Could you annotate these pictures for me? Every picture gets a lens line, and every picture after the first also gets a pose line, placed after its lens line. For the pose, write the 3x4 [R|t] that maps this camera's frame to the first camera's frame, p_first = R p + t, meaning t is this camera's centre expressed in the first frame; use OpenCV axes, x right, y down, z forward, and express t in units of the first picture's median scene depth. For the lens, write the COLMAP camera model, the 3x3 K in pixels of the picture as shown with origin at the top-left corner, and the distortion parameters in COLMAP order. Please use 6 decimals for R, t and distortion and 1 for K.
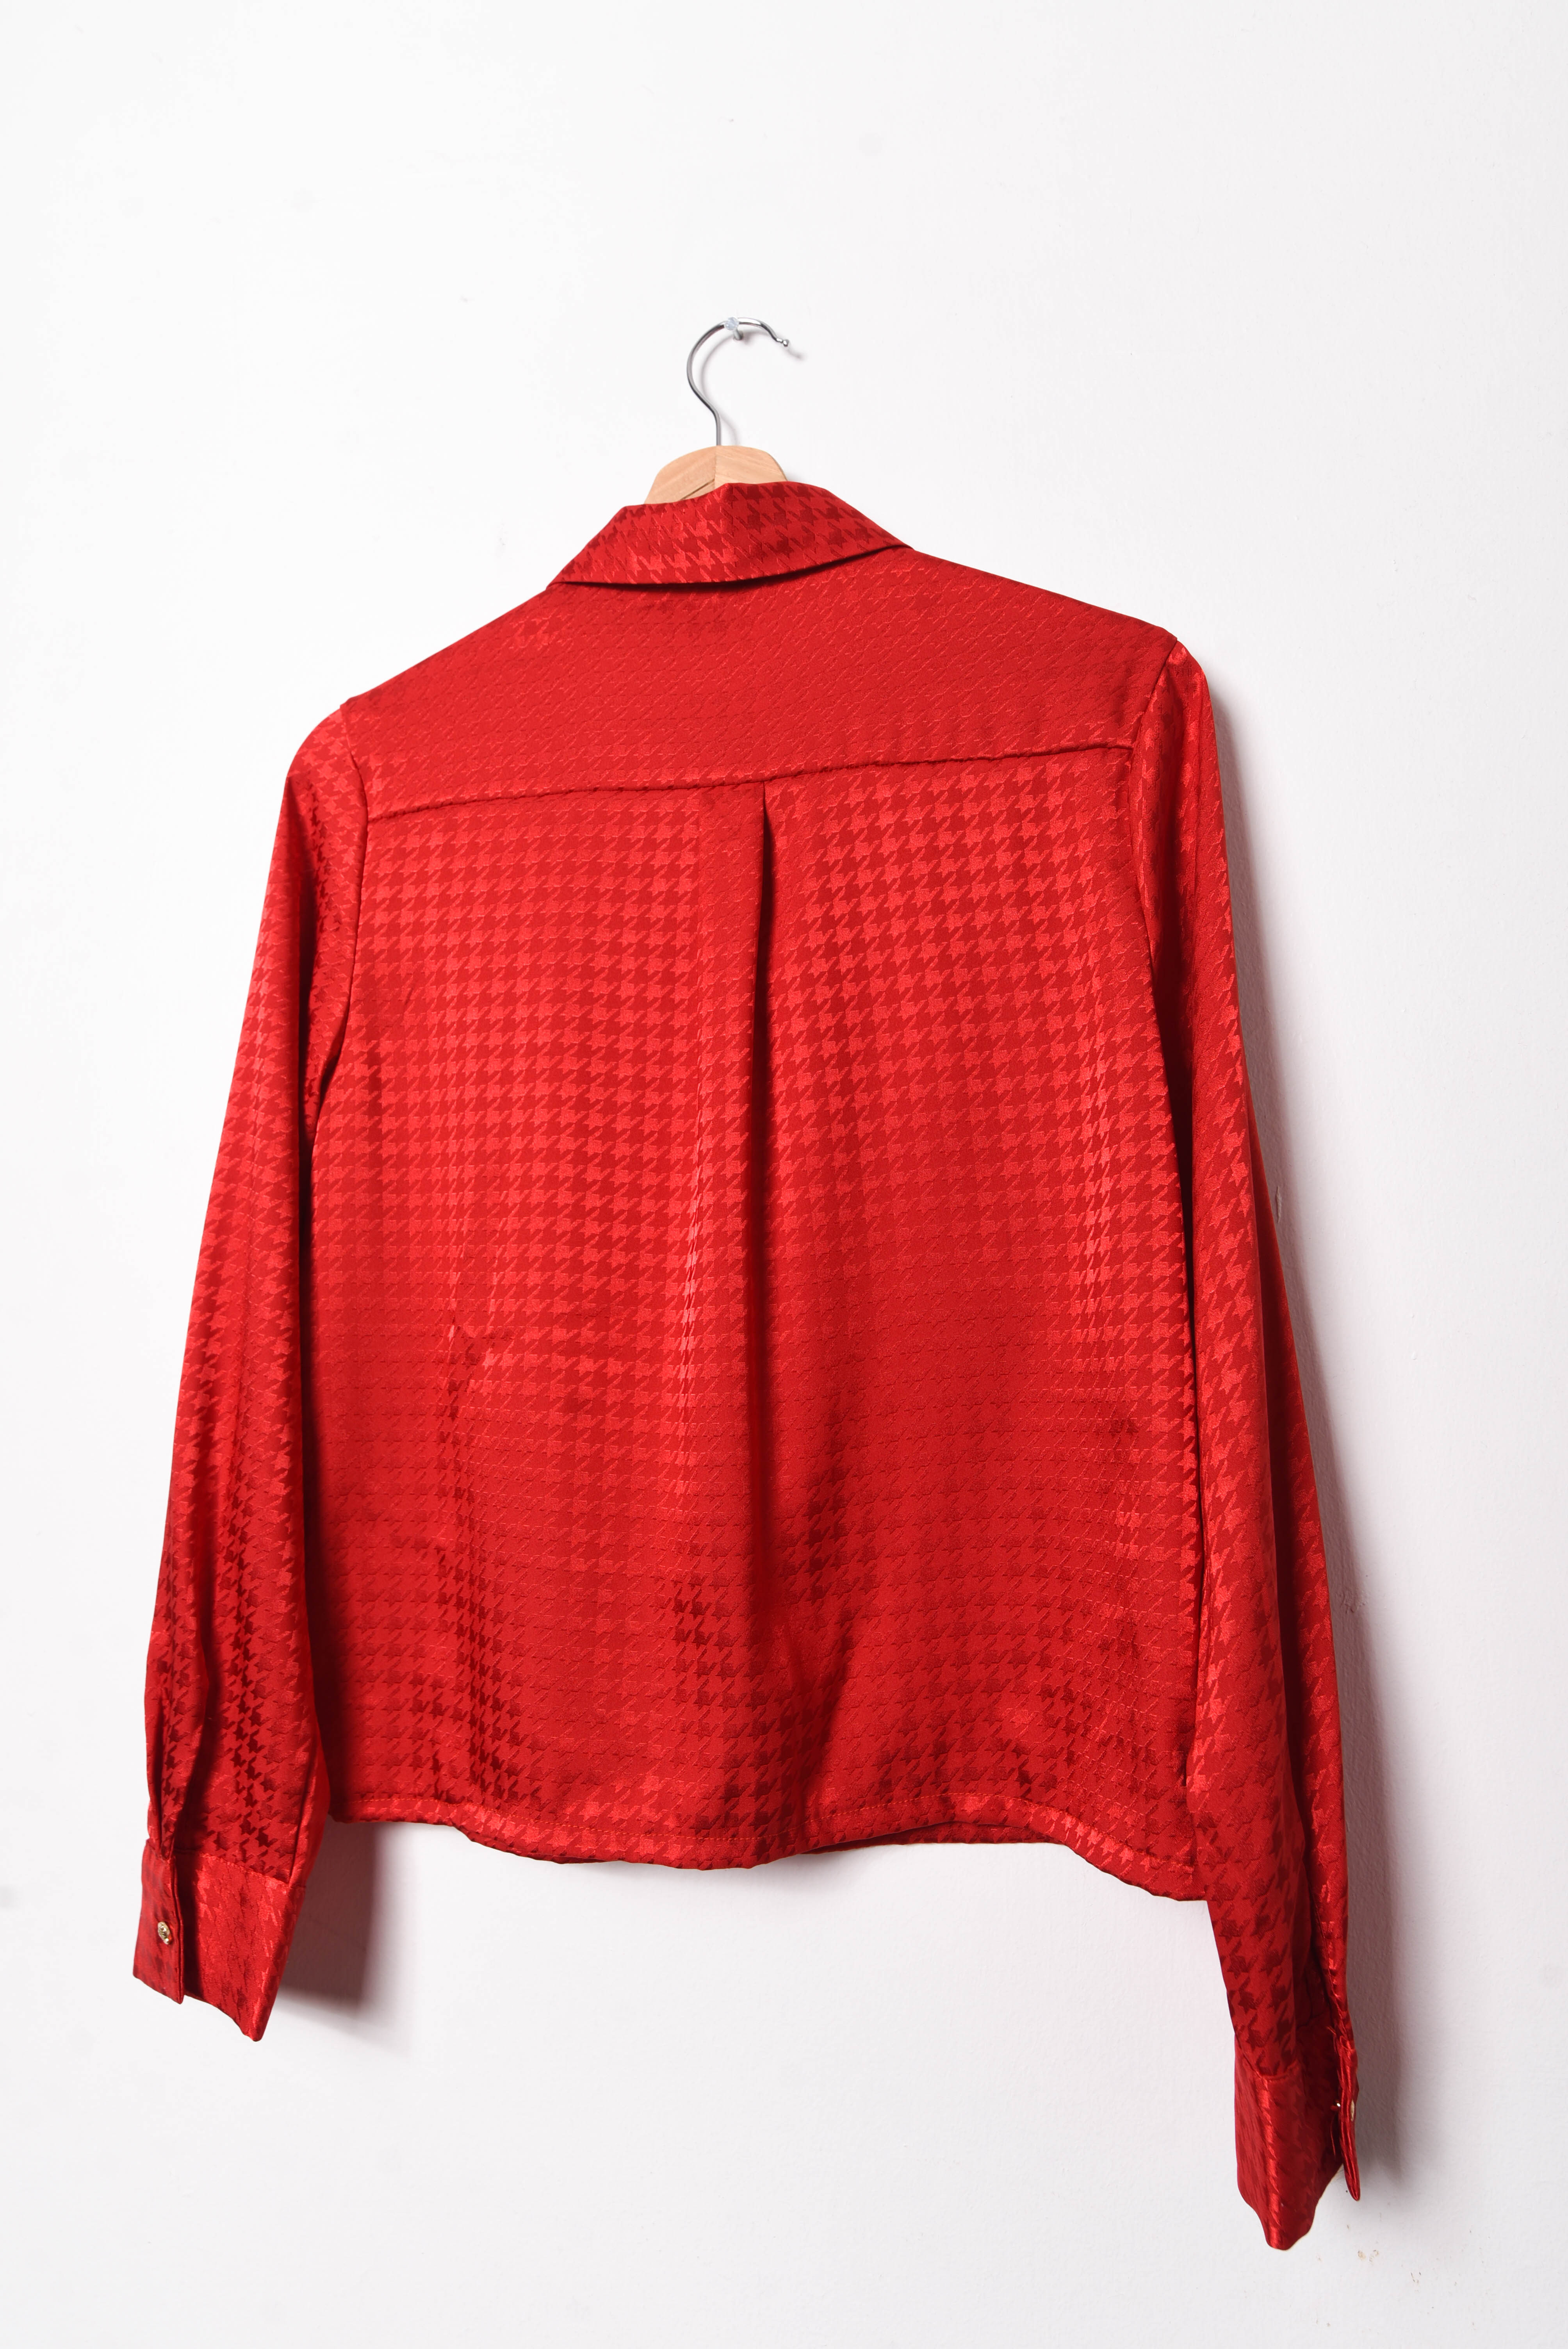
lens RADIAL K [[1299.9, 0, 784.0], [0, 1299.9, 1174.5], [0, 0, 1]] dist [0.000291, -0.000708]
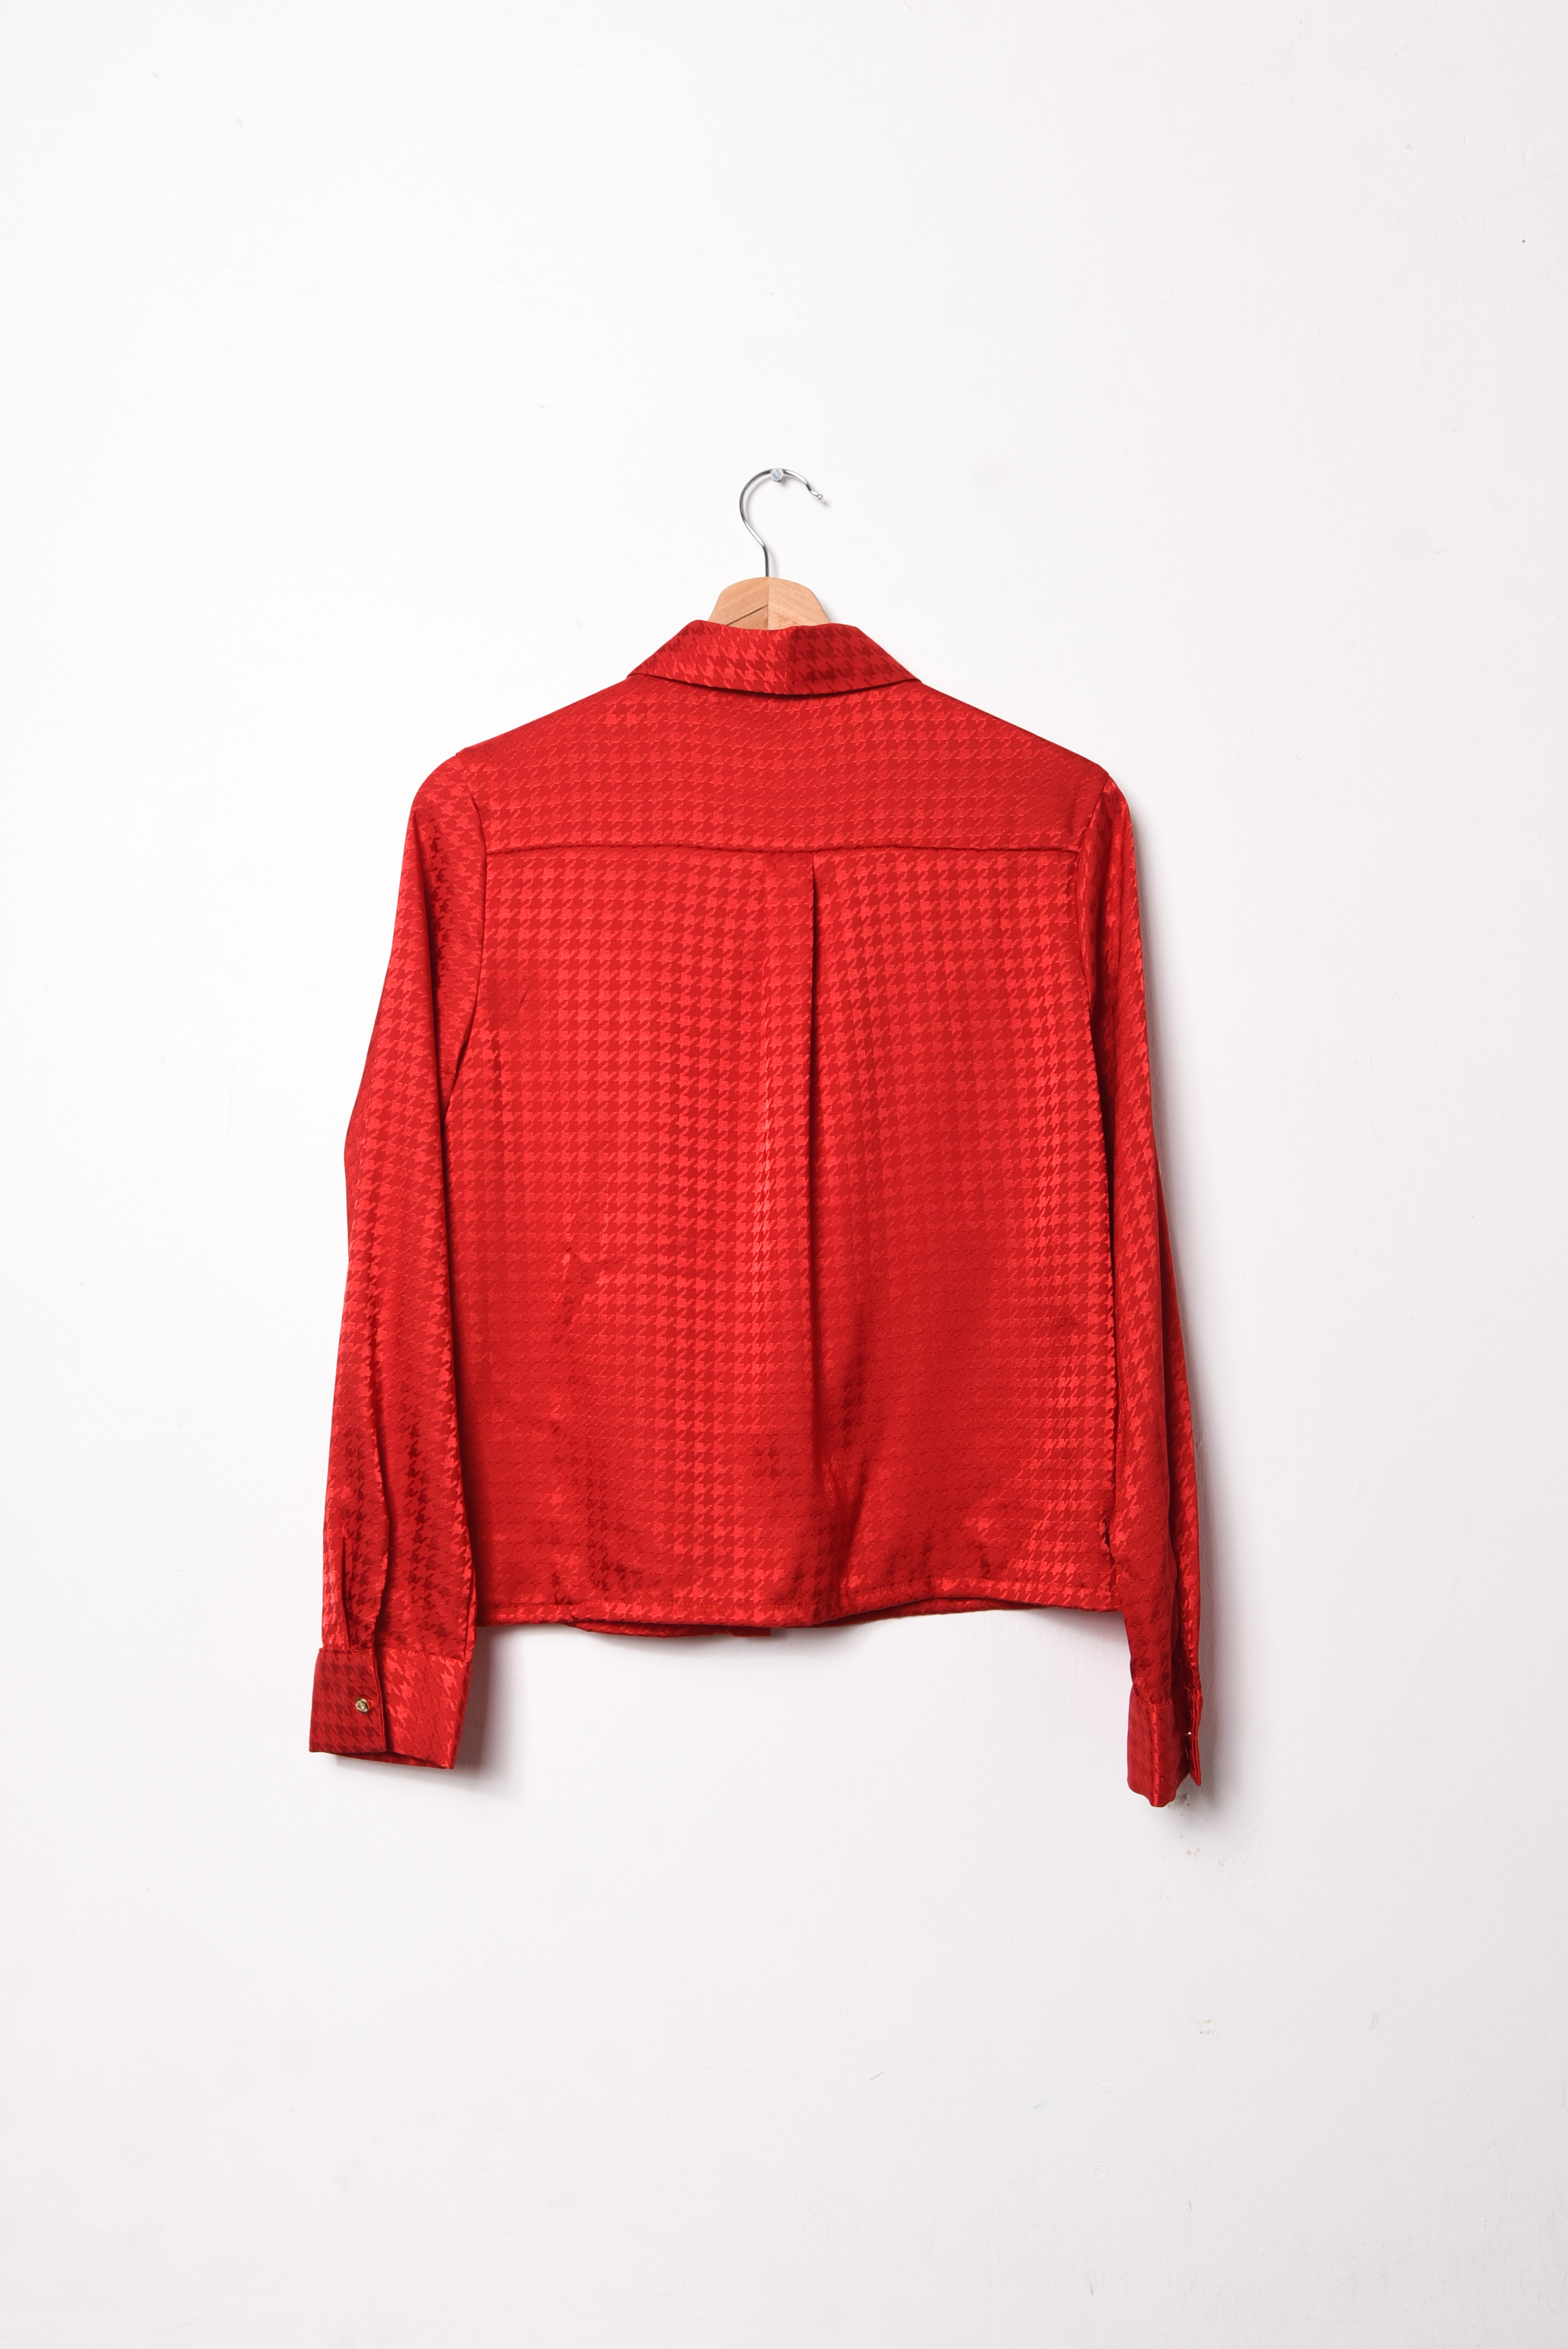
lens RADIAL K [[1481.0, 0, 788.6], [0, 1481.0, 1198.9], [0, 0, 1]] dist [-0.000597, 0.002538]
pose [[0.978276, 0.015235, 0.206744, -0.363077], [-0.027280, 0.998084, 0.055535, -0.030045], [-0.205502, -0.059969, 0.976818, -0.528788]]
